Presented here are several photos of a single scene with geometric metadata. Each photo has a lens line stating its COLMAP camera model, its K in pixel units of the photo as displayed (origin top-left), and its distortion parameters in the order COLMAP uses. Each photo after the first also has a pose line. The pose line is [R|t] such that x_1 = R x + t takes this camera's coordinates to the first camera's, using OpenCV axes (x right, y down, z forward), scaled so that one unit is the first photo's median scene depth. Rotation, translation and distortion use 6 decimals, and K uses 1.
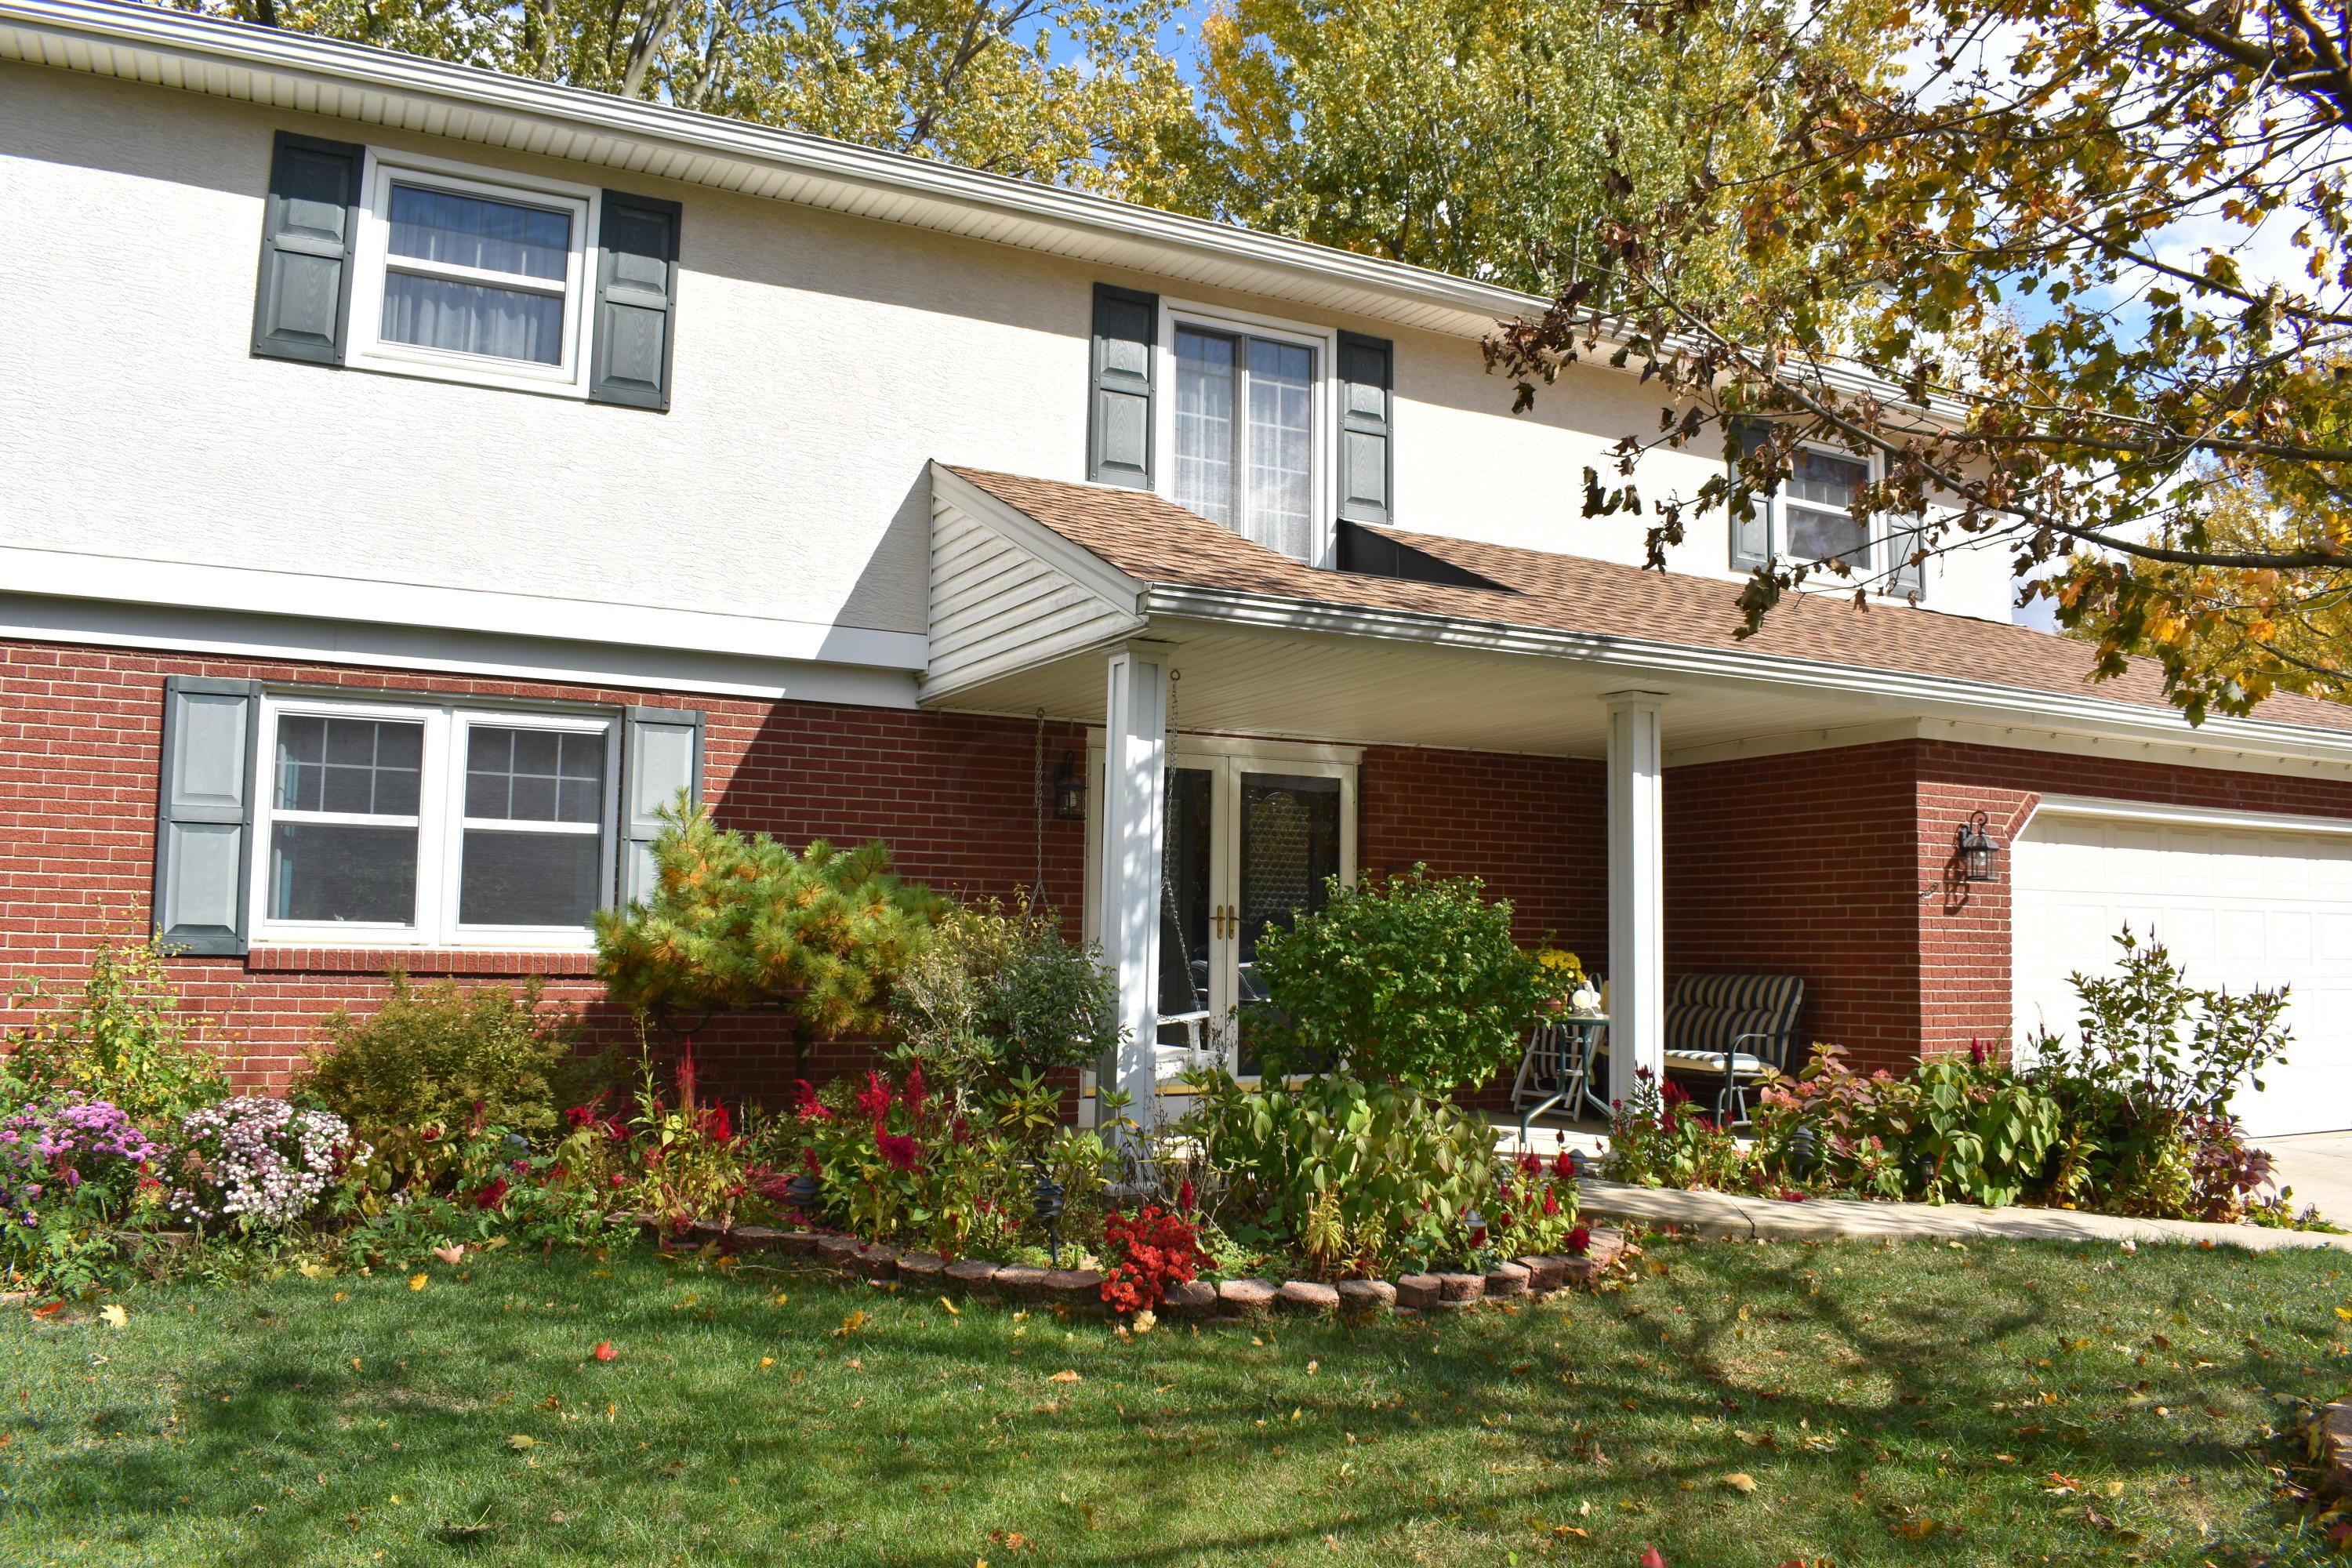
lens RADIAL K [[1847.7, 0, 1176.0], [0, 1847.7, 784.0], [0, 0, 1]] dist [-0.091179, 0.014767]
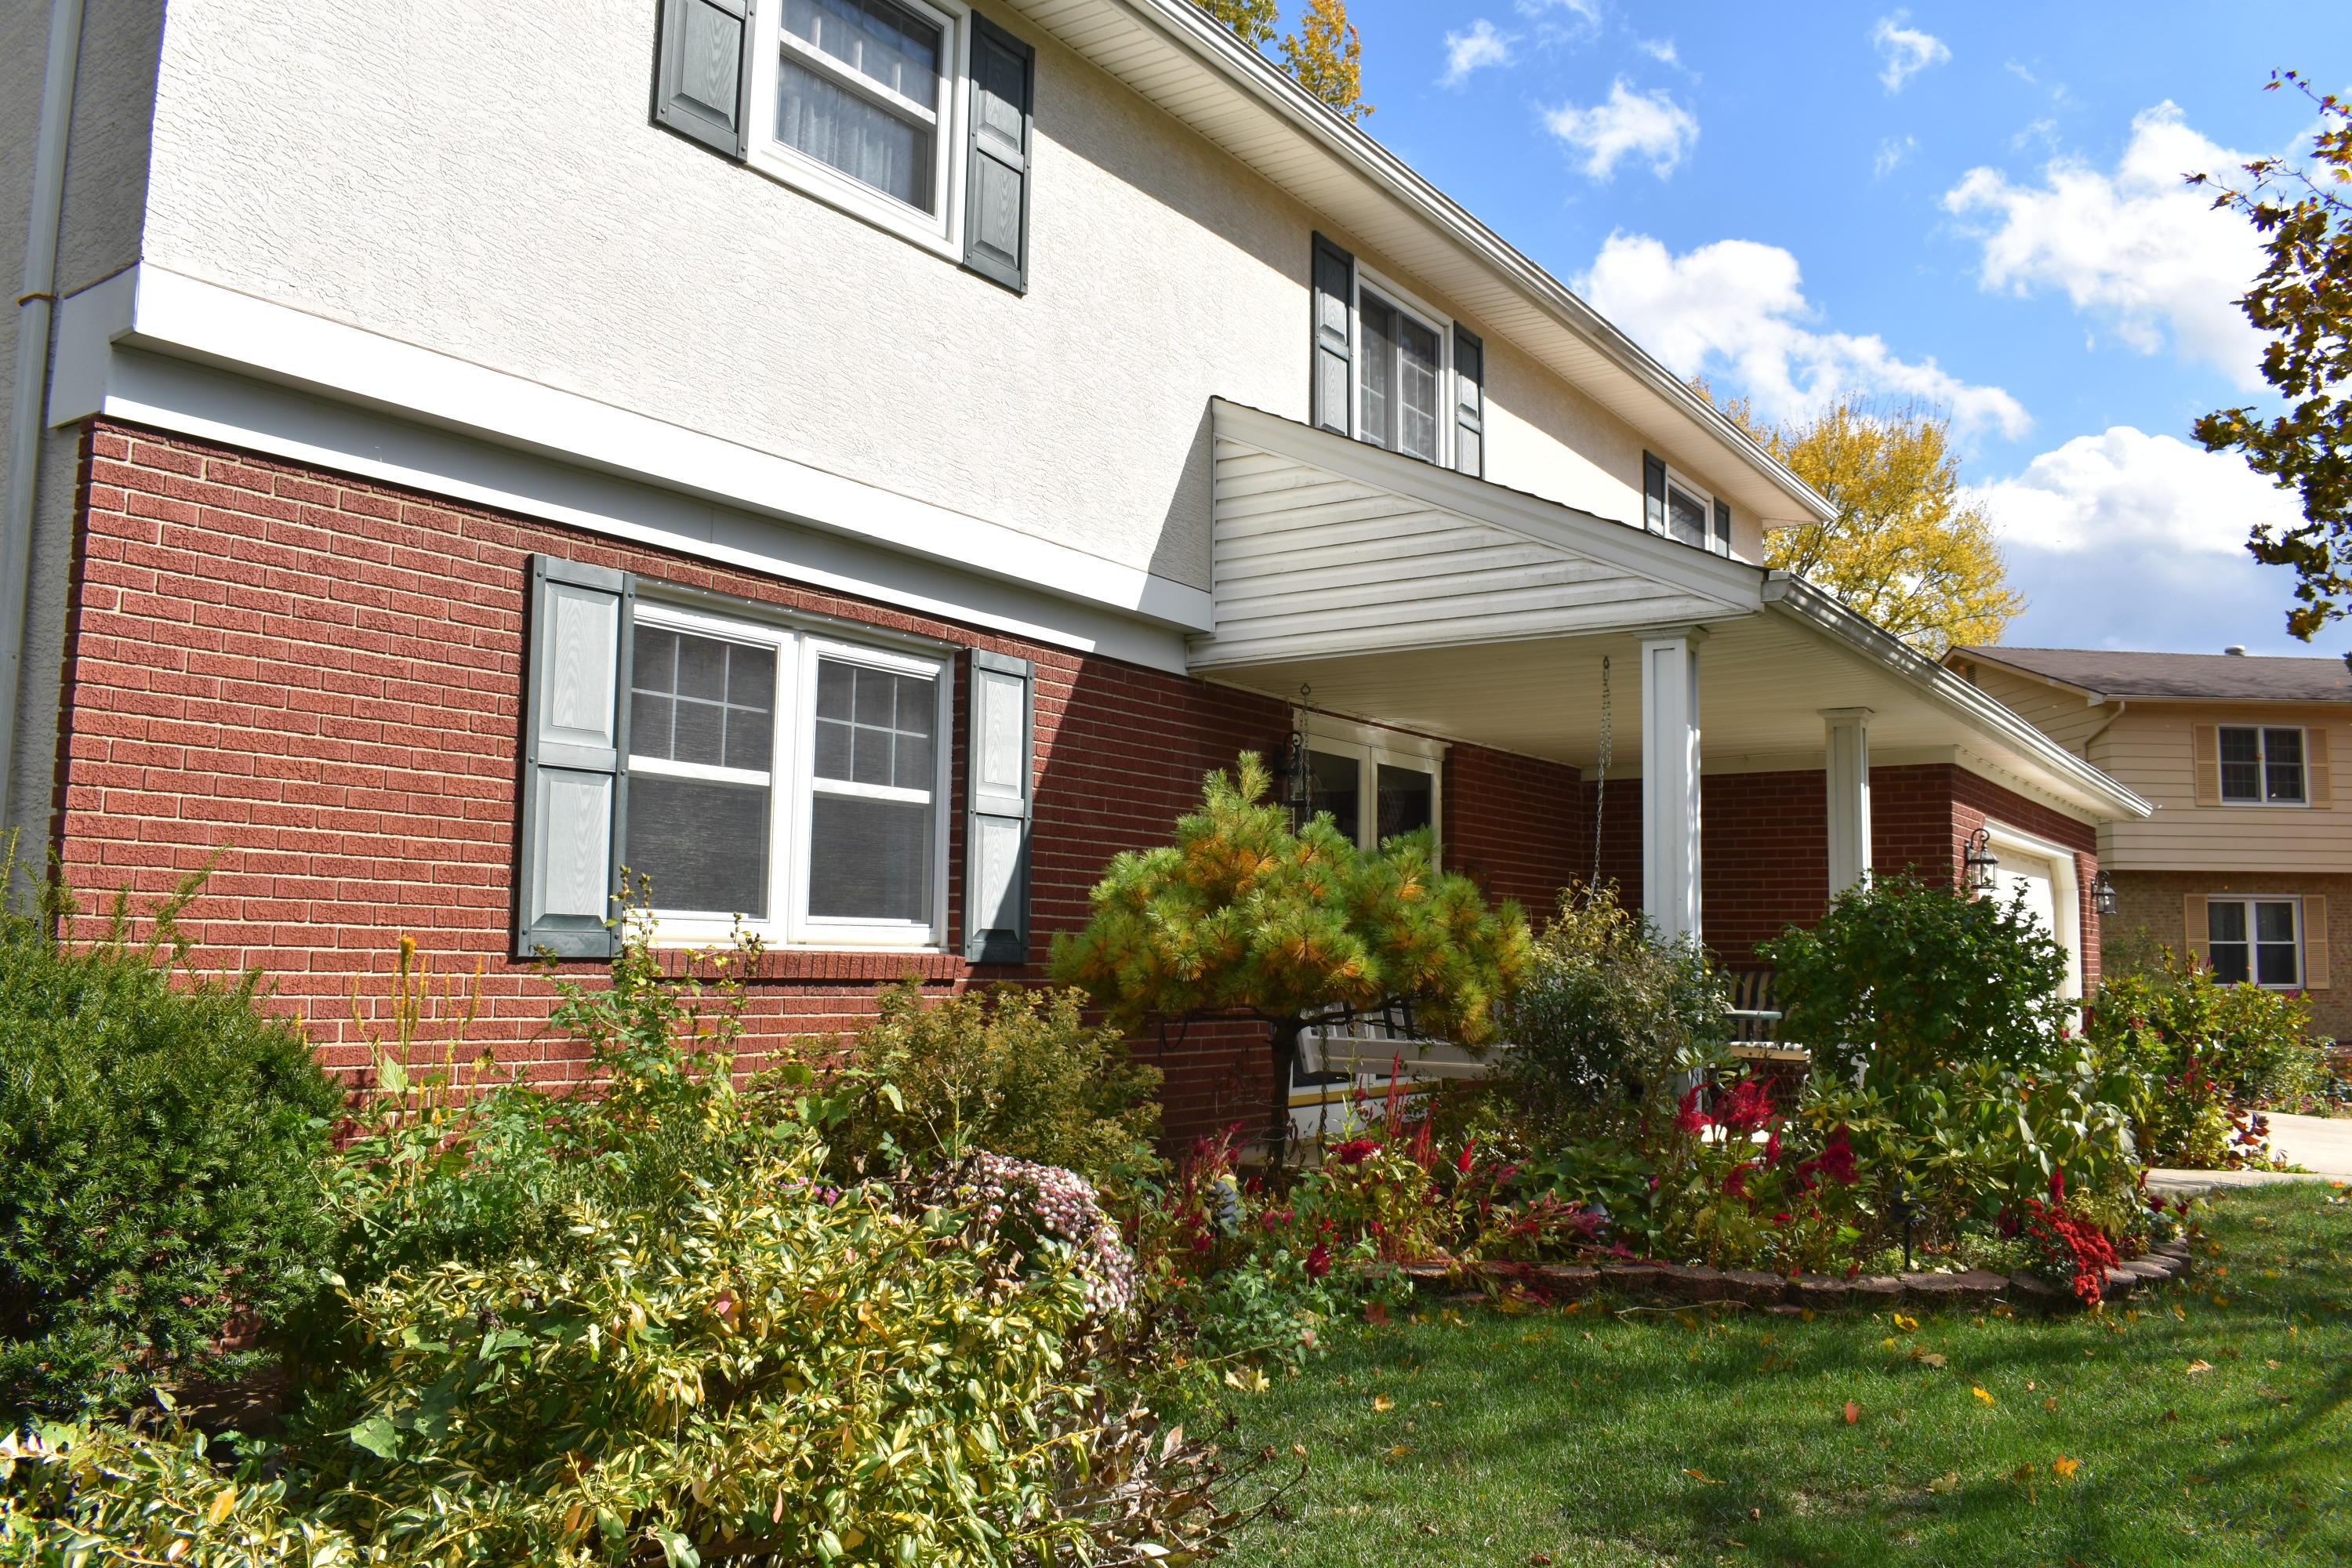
lens RADIAL K [[1847.7, 0, 1176.0], [0, 1847.7, 784.0], [0, 0, 1]] dist [-0.091179, 0.014767]
pose [[0.881299, 0.043248, 0.470575, -0.610404], [-0.044597, 0.998971, -0.008288, 0.020758], [-0.470449, -0.013682, 0.882321, 0.239704]]
